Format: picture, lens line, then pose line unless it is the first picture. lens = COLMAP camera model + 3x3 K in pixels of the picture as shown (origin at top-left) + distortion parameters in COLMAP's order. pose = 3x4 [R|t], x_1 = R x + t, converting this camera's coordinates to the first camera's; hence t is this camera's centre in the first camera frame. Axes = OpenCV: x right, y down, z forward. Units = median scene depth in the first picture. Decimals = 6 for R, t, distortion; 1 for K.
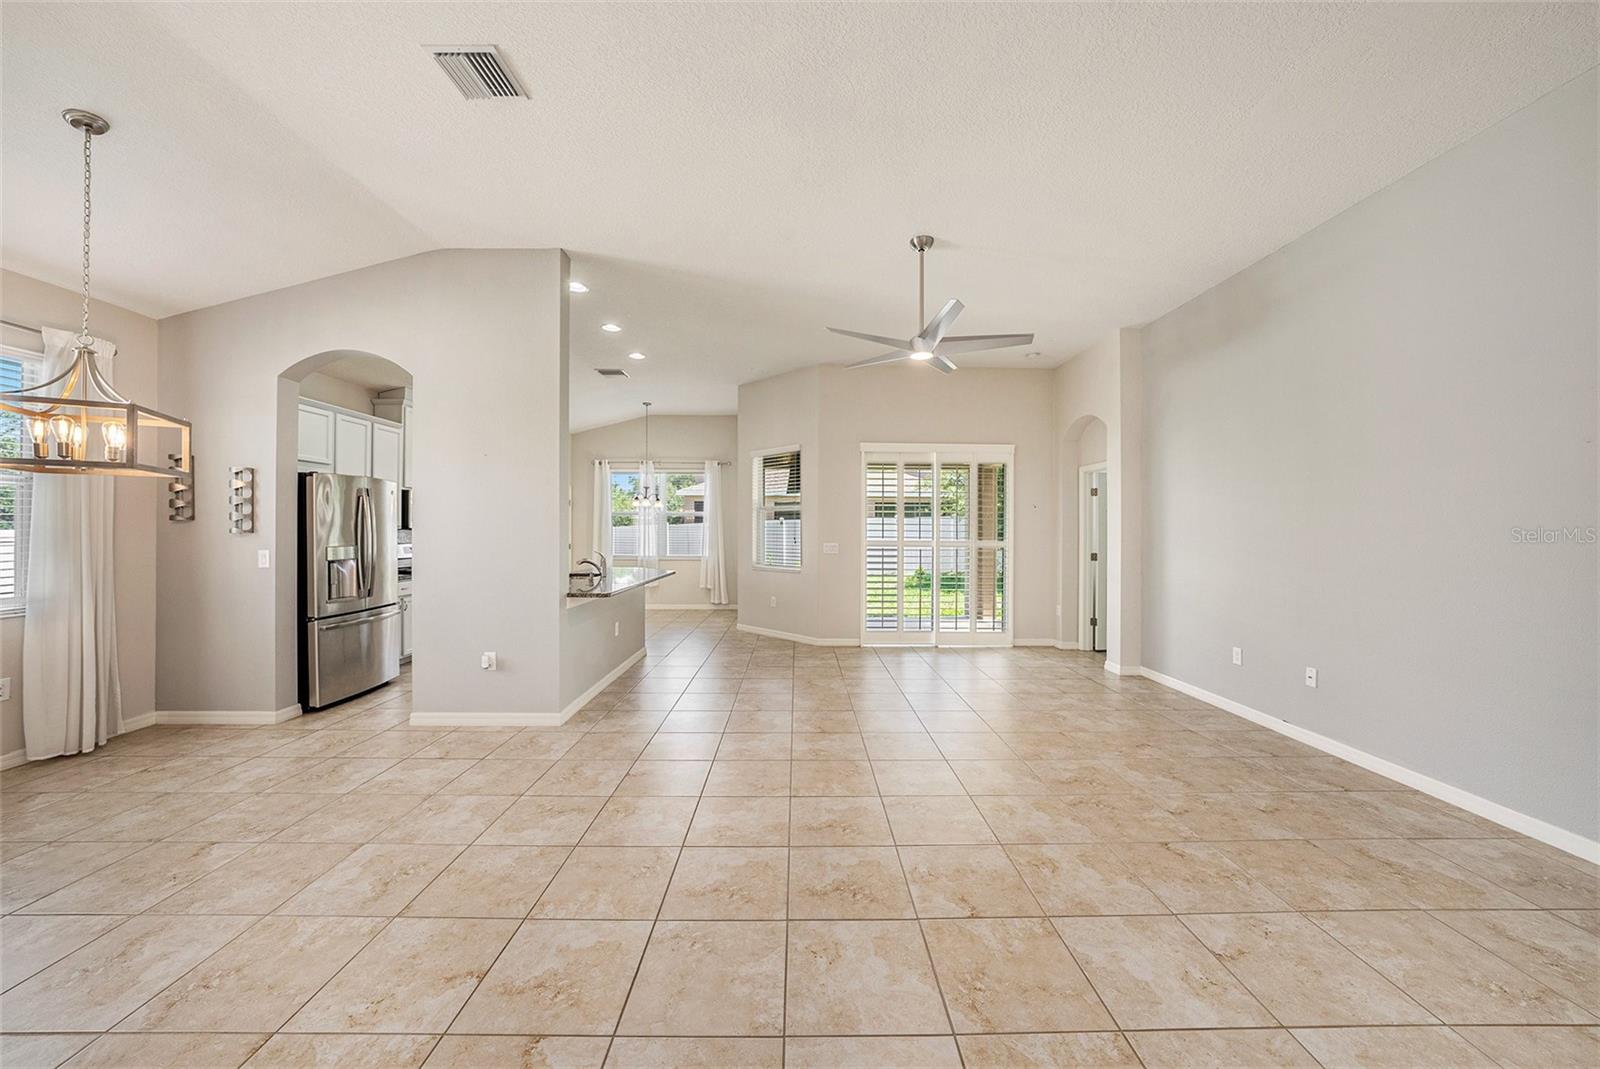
lens RADIAL K [[558.8, 0, 801.8], [0, 558.8, 518.9], [0, 0, 1]] dist [-0.026193, 0.003262]
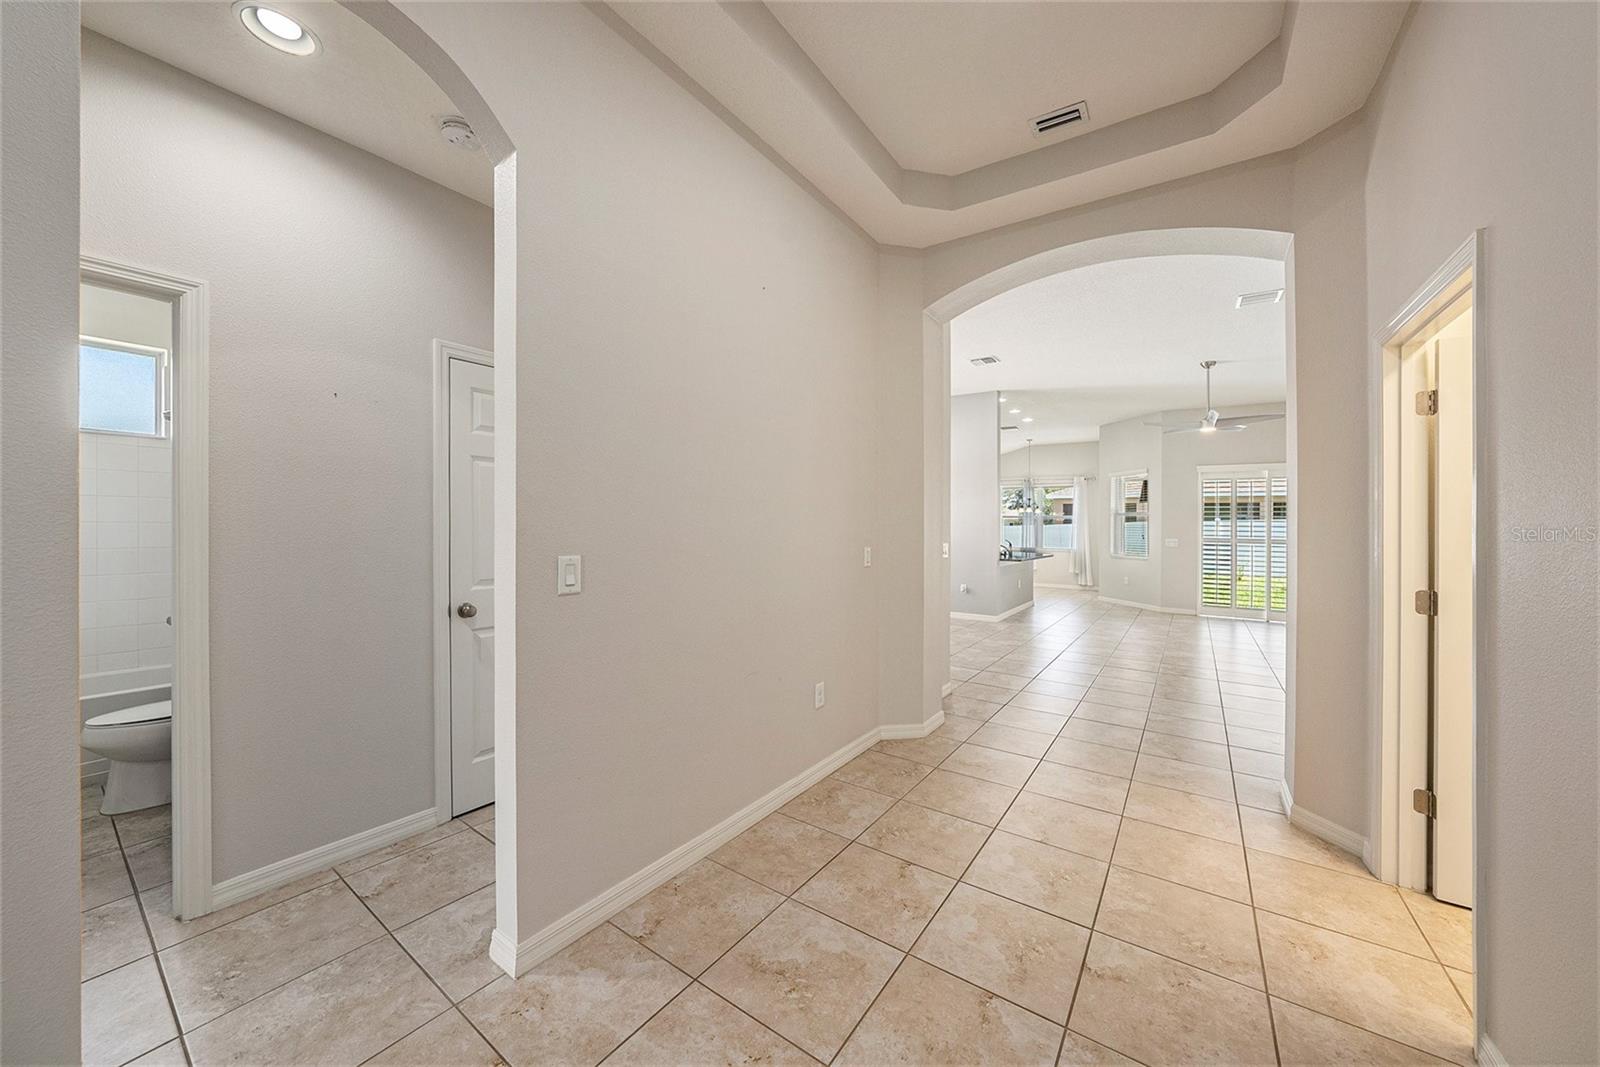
lens RADIAL K [[558.8, 0, 800.8], [0, 558.8, 519.3], [0, 0, 1]] dist [-0.026193, 0.003262]
pose [[0.809357, -0.001931, -0.587314, 0.195138], [0.001927, 0.999998, -0.000633, -0.010825], [0.587314, -0.000619, 0.809359, -1.146156]]
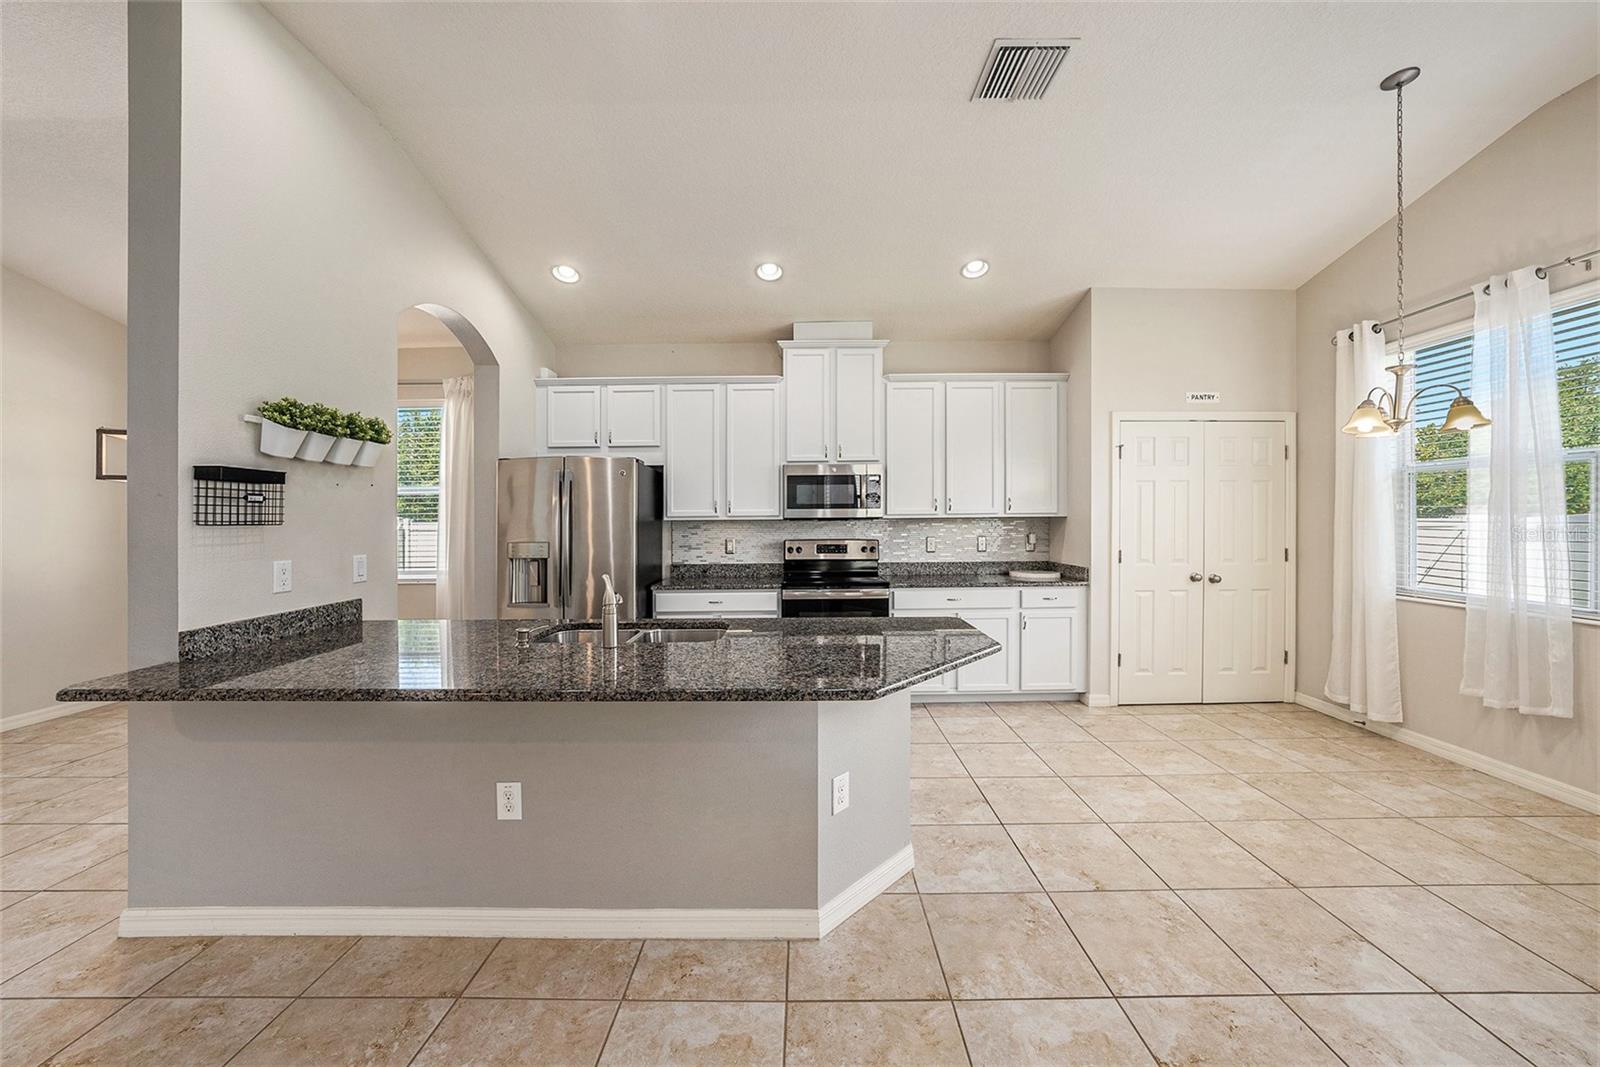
lens RADIAL K [[558.8, 0, 805.2], [0, 558.8, 521.7], [0, 0, 1]] dist [-0.026193, 0.003262]
pose [[-0.018700, -0.002127, -0.999823, 0.019481], [0.027808, 0.999610, -0.002647, 0.037873], [0.999438, -0.027852, -0.018634, 1.628639]]
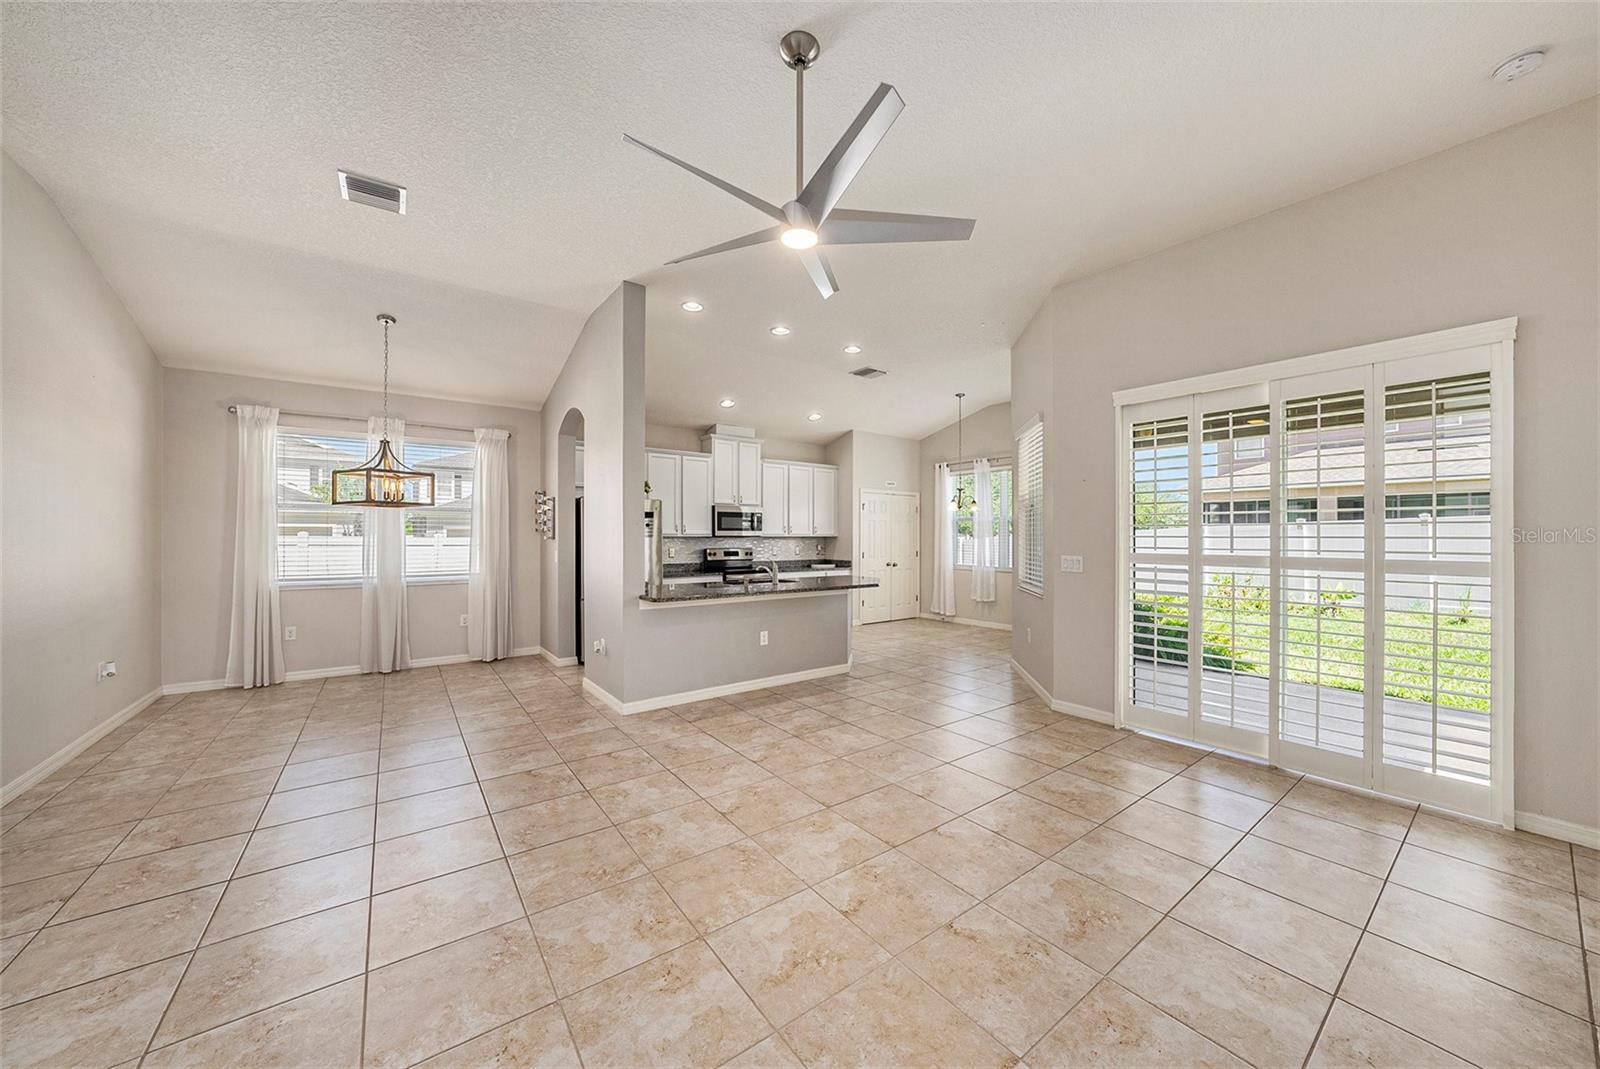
lens RADIAL K [[558.8, 0, 816.3], [0, 558.8, 525.3], [0, 0, 1]] dist [-0.026193, 0.003262]
pose [[0.598902, -0.020101, -0.800570, 0.690101], [0.018036, 0.999770, -0.011609, 0.018223], [0.800619, -0.007486, 0.599127, 0.663965]]
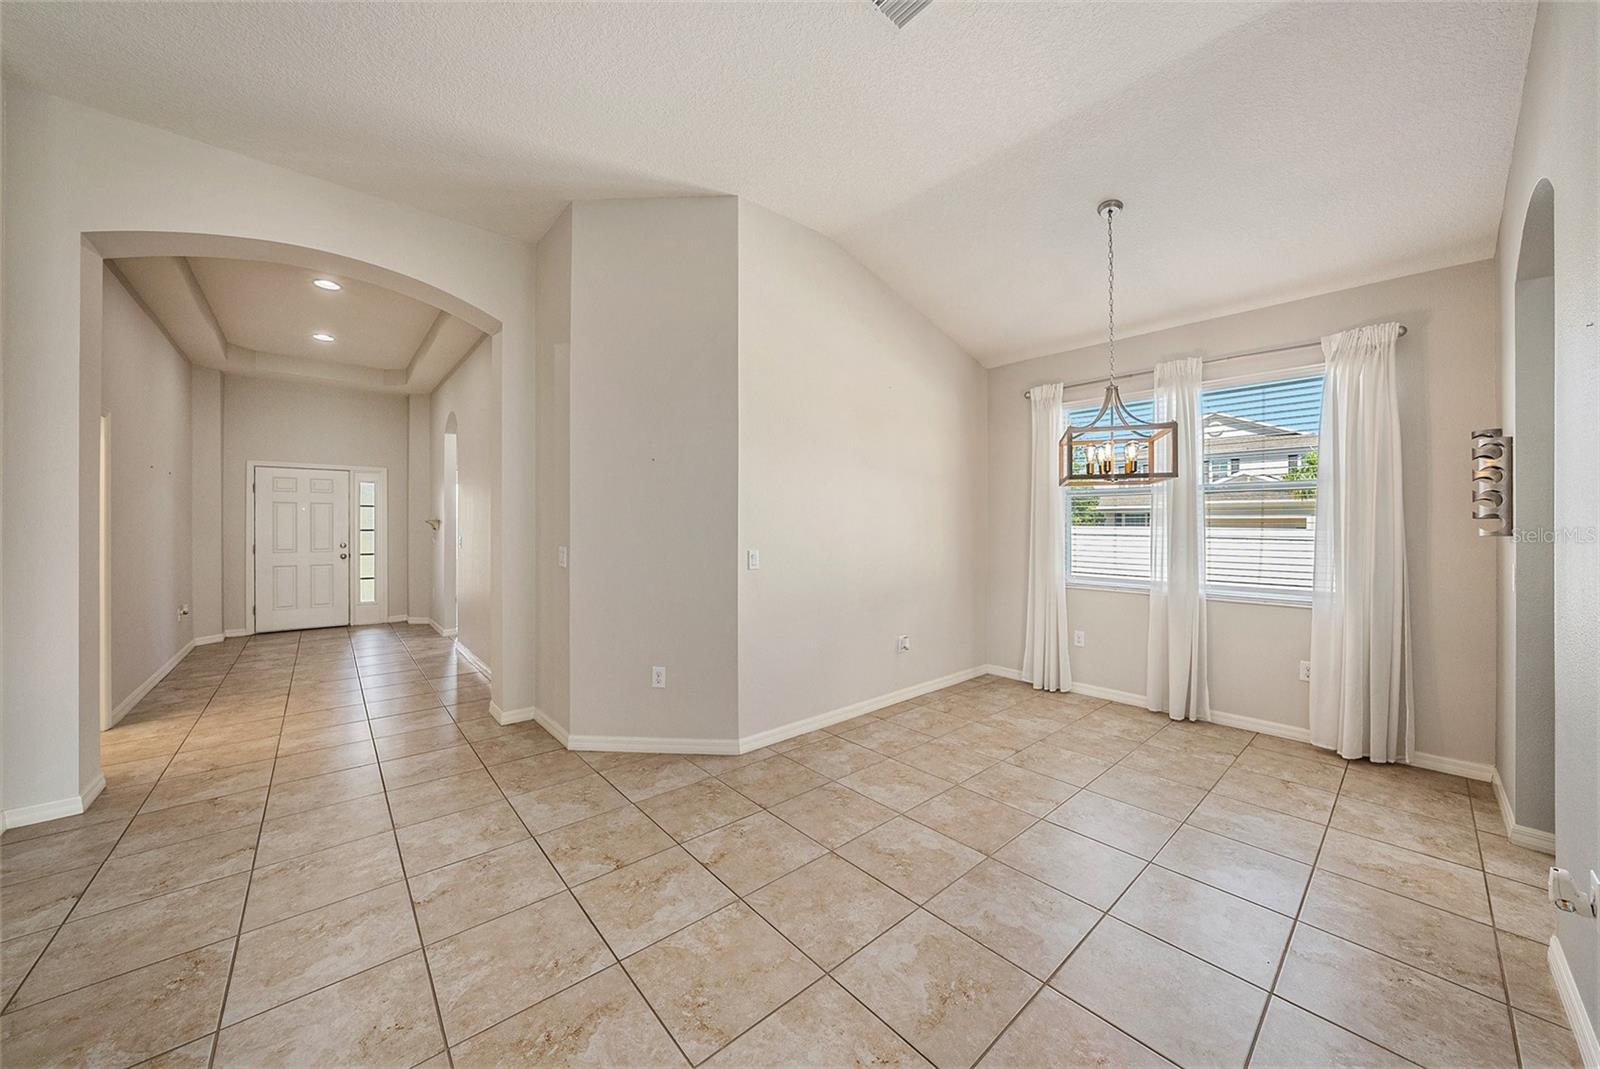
lens RADIAL K [[558.8, 0, 805.3], [0, 558.8, 525.3], [0, 0, 1]] dist [-0.026193, 0.003262]
pose [[-0.756961, -0.007985, -0.653412, 0.046381], [0.004751, 0.999832, -0.017722, 0.021924], [0.653443, -0.016520, -0.756795, 0.953750]]
